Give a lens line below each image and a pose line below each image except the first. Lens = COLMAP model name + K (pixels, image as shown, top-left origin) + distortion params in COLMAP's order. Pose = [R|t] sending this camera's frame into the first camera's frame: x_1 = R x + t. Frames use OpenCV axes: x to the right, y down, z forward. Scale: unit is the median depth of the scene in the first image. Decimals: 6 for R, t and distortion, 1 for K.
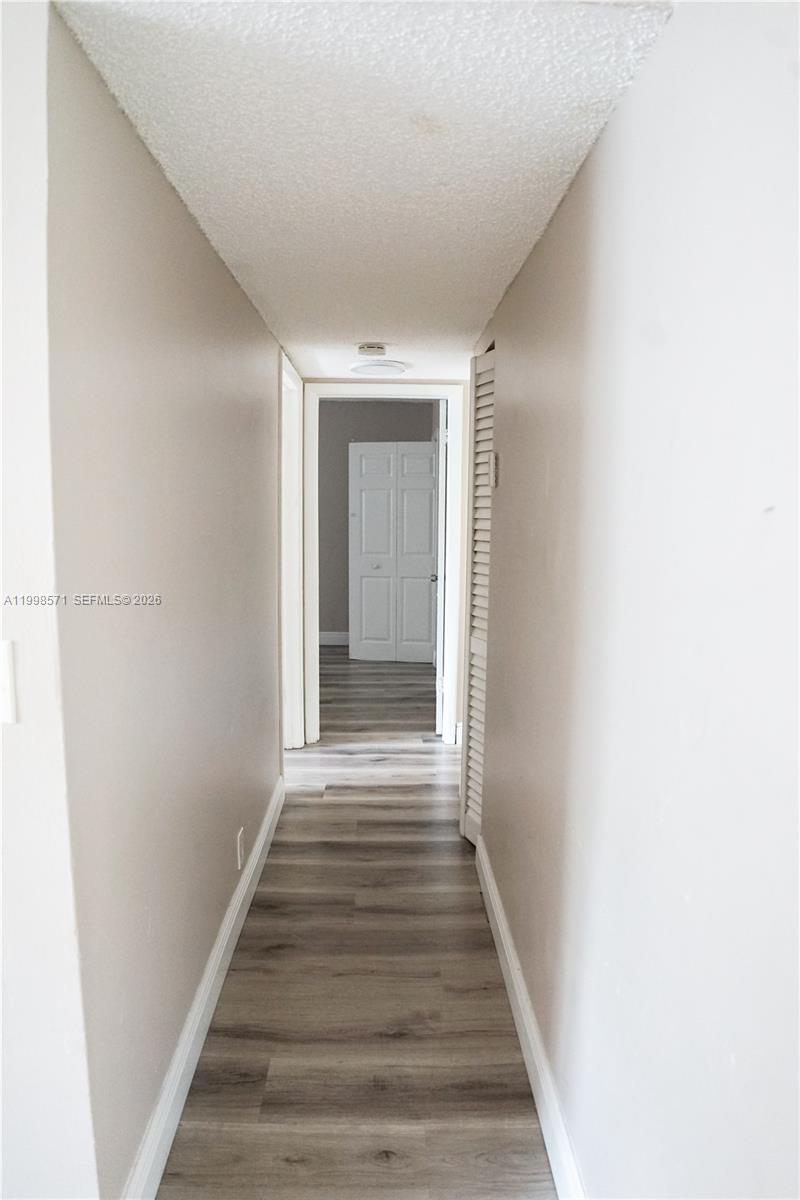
lens RADIAL K [[792.6, 0, 400.5], [0, 792.6, 599.7], [0, 0, 1]] dist [-0.130830, 0.039919]
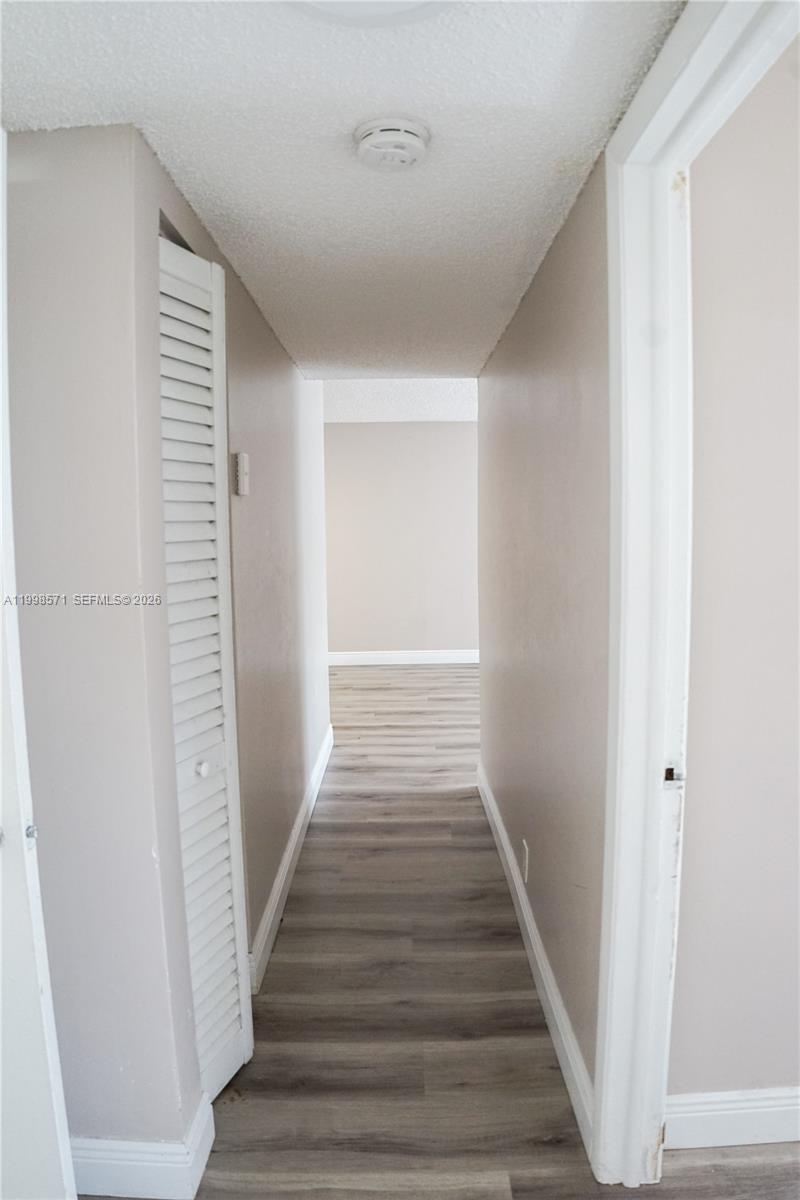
lens RADIAL K [[792.6, 0, 399.8], [0, 792.6, 600.2], [0, 0, 1]] dist [-0.130830, 0.039919]
pose [[-0.999789, 0.001859, 0.020471, -0.067694], [0.006364, 0.974964, 0.222270, -0.231692], [-0.019546, 0.222354, -0.974770, 1.950324]]
